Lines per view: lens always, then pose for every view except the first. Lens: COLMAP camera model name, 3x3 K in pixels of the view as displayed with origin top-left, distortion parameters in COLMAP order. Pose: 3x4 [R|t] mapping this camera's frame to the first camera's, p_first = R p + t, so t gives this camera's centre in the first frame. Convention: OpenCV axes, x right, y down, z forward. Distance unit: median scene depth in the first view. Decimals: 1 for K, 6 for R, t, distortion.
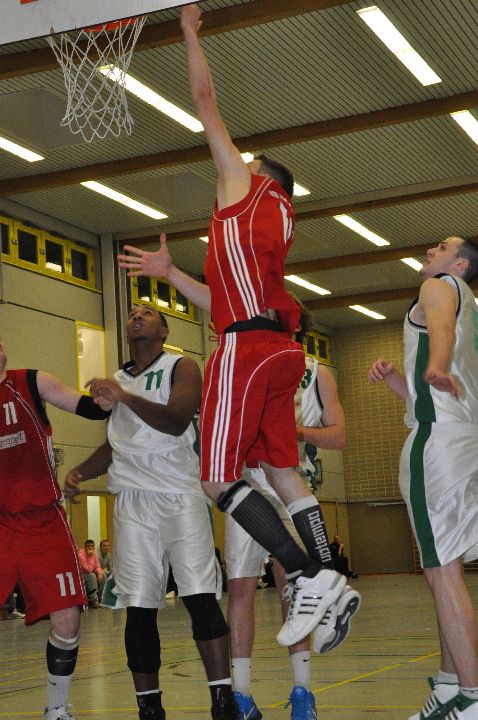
lens RADIAL K [[1350.6, 0, 236.5], [0, 1350.6, 364.6], [0, 0, 1]] dist [0.437415, 0.000000]
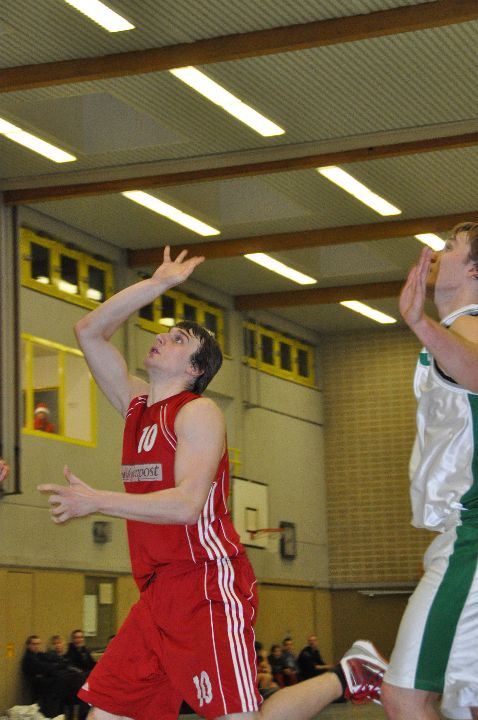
lens RADIAL K [[1984.3, 0, 240.0], [0, 1984.3, 353.6], [0, 0, 1]] dist [0.711970, 0.000000]
pose [[0.998801, 0.033276, 0.035913, -0.073660], [-0.032792, 0.999365, -0.013966, -0.019828], [-0.036355, 0.012772, 0.999257, -0.166625]]
